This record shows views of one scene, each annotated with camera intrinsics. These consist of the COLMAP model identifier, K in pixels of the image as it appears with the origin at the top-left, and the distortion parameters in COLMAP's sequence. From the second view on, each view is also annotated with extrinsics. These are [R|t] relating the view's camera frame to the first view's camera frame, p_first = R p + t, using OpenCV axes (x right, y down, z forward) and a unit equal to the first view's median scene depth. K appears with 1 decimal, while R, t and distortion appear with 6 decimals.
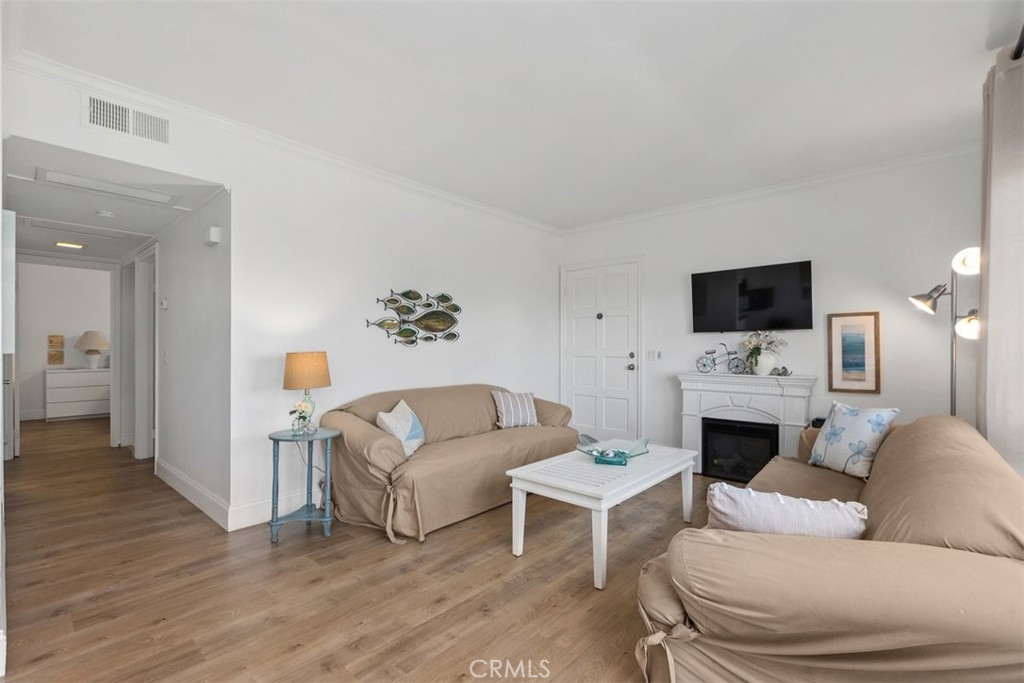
lens RADIAL K [[456.3, 0, 556.9], [0, 456.3, 334.4], [0, 0, 1]] dist [0.002602, 0.000271]
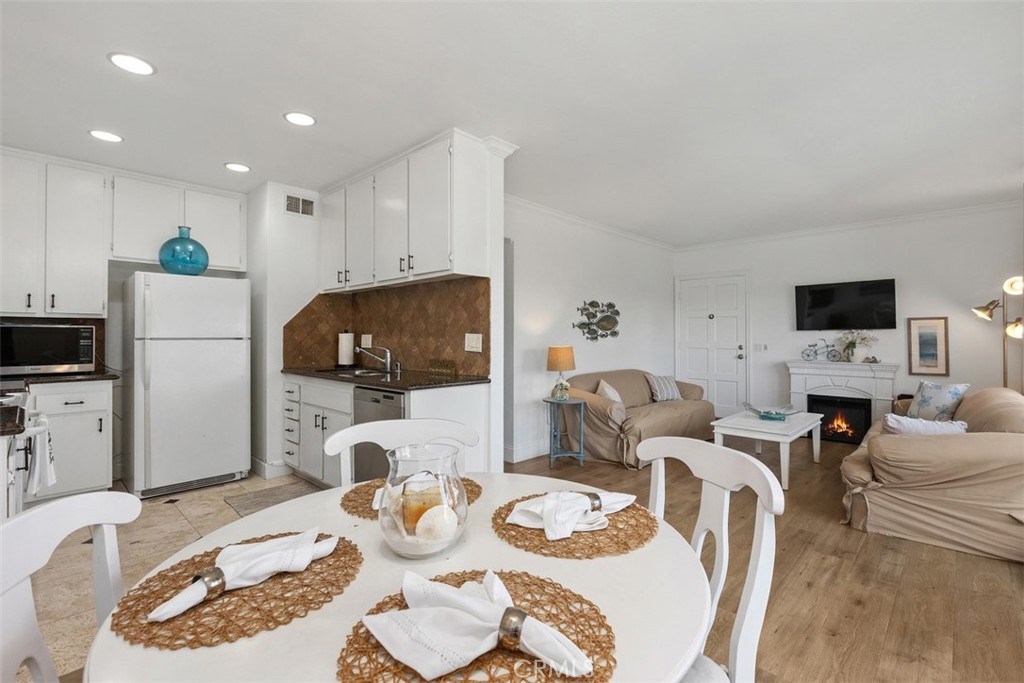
lens RADIAL K [[468.3, 0, 547.7], [0, 468.3, 315.3], [0, 0, 1]] dist [-0.001143, -0.000518]
pose [[0.998551, -0.002859, -0.053744, -0.400464], [0.001982, 0.999864, -0.016353, -0.031185], [0.053783, 0.016223, 0.998421, -0.447342]]
